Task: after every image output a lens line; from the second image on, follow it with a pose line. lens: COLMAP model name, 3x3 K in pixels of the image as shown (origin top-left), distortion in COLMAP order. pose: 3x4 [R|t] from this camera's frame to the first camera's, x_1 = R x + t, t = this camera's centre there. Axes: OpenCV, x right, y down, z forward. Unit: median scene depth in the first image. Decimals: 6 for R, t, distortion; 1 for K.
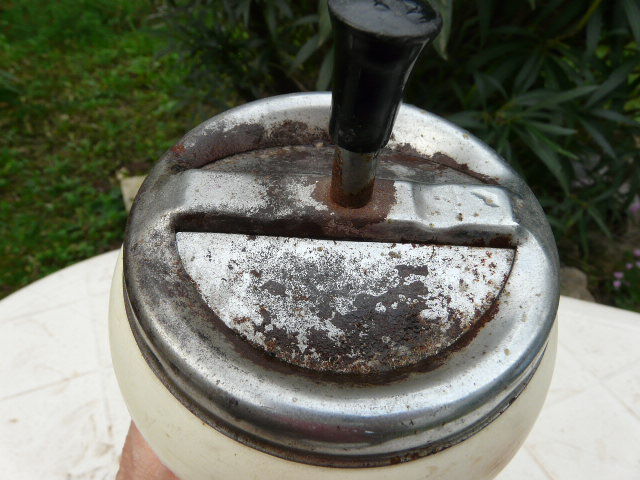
lens RADIAL K [[531.6, 0, 317.7], [0, 531.6, 241.3], [0, 0, 1]] dist [-0.077643, 0.080411]
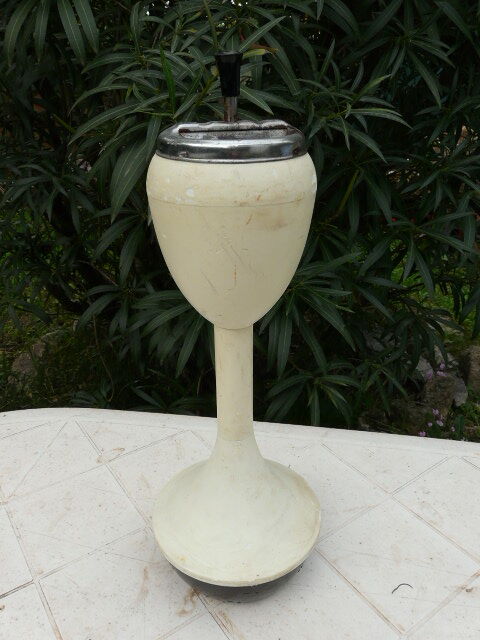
lens RADIAL K [[531.6, 0, 246.0], [0, 531.6, 321.1], [0, 0, 1]] dist [-0.077643, 0.080411]
pose [[0.979126, -0.059647, 0.194306, 0.036412], [0.105194, 0.966690, -0.233334, 0.086932], [-0.173916, 0.248903, 0.952786, -0.043146]]
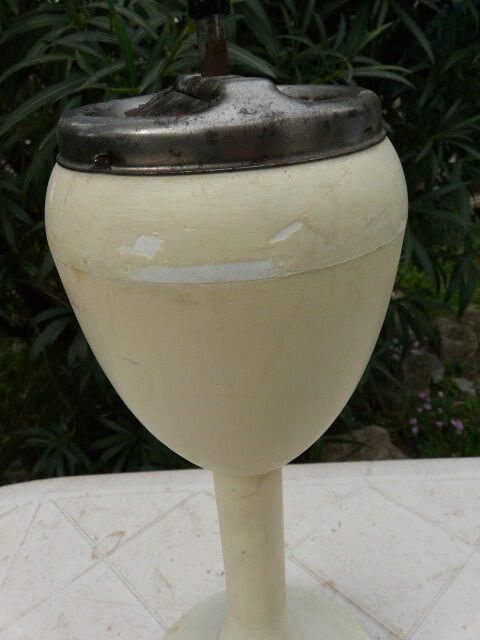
lens RADIAL K [[531.6, 0, 243.8], [0, 531.6, 322.3], [0, 0, 1]] dist [-0.077643, 0.080411]
pose [[0.938157, -0.179192, 0.296229, -0.004264], [0.240892, 0.952408, -0.186786, -0.010878], [-0.248660, 0.246594, 0.936675, 0.120930]]
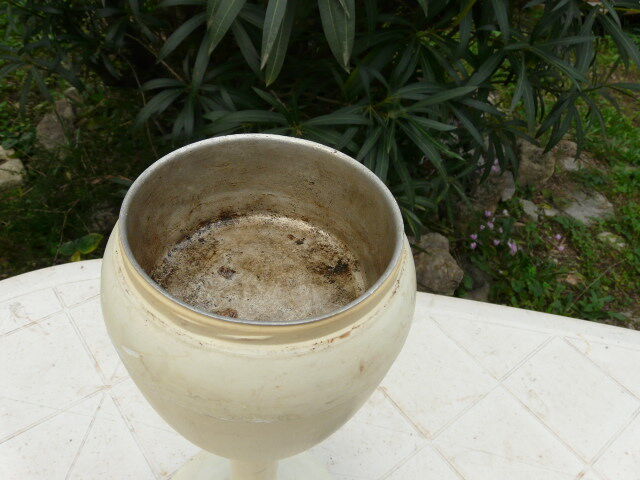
lens RADIAL K [[531.6, 0, 317.7], [0, 531.6, 242.5], [0, 0, 1]] dist [-0.077643, 0.080411]
pose [[0.959724, -0.078594, 0.269728, -0.062264], [0.049554, 0.992376, 0.112843, -0.103404], [-0.276540, -0.094932, 0.956302, 0.048506]]
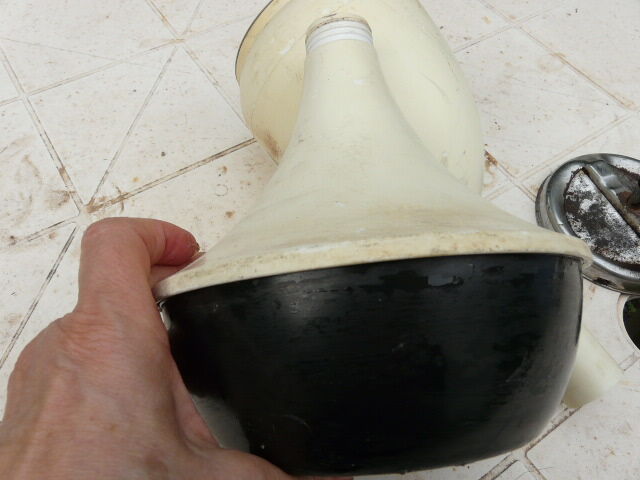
lens RADIAL K [[531.6, 0, 317.3], [0, 531.6, 243.4], [0, 0, 1]] dist [-0.077643, 0.080411]
pose [[0.983558, -0.113874, 0.140166, -0.113231], [0.064742, 0.946890, 0.314971, 0.153579], [-0.168589, -0.300718, 0.938694, 0.193463]]
